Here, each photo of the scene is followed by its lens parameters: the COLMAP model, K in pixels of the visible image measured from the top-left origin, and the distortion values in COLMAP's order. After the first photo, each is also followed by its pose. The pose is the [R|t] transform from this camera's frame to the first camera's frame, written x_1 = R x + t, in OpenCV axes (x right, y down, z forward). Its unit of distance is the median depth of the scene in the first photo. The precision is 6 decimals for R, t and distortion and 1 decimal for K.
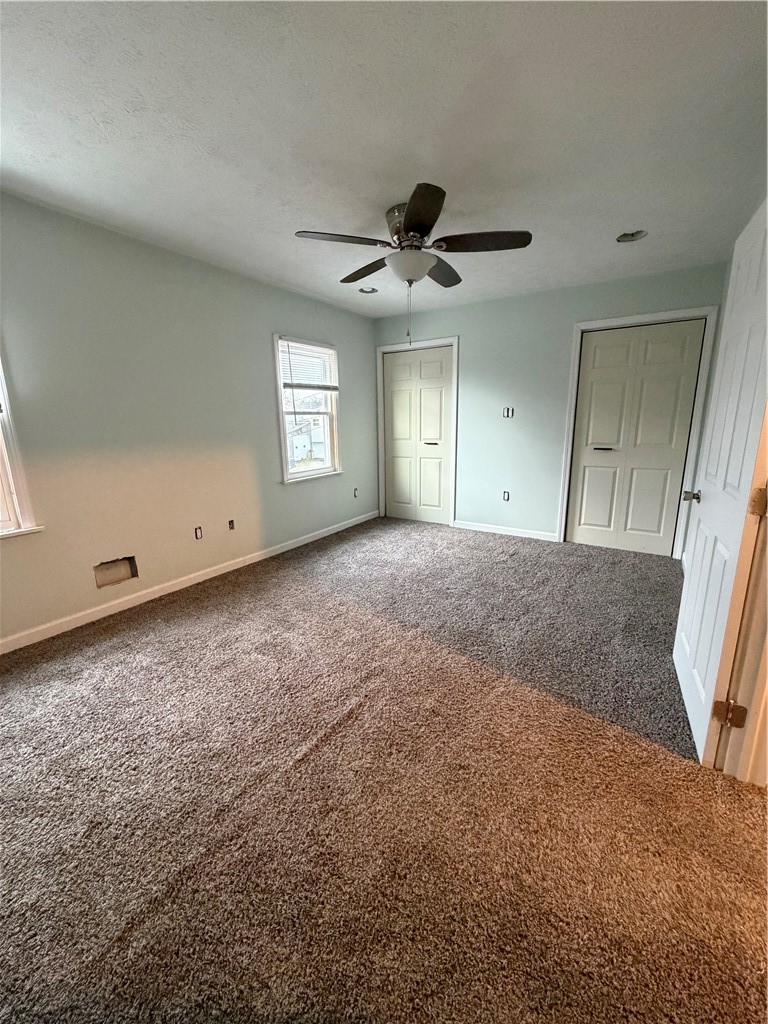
lens RADIAL K [[409.7, 0, 384.0], [0, 409.7, 509.8], [0, 0, 1]] dist [0.000929, 0.000416]
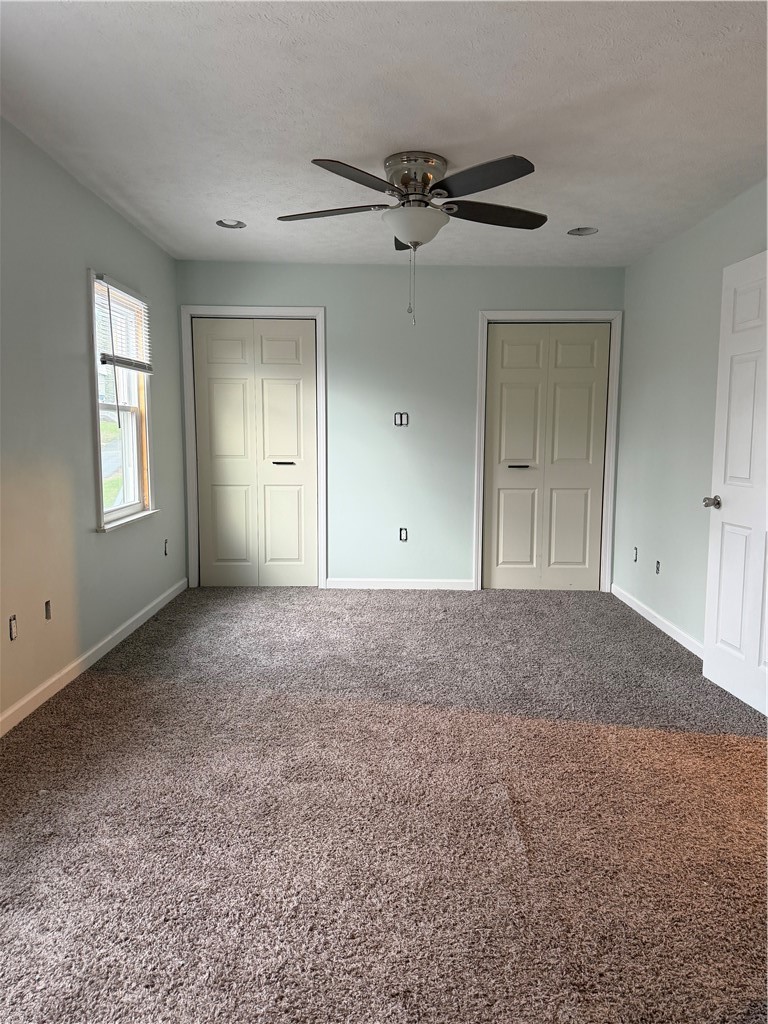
lens RADIAL K [[717.1, 0, 383.0], [0, 717.1, 514.0], [0, 0, 1]] dist [0.066840, -0.052825]
pose [[0.835896, -0.042204, 0.547262, -0.472648], [0.100723, 0.991903, -0.077351, 0.027195], [-0.539567, 0.119780, 0.833379, -0.022256]]
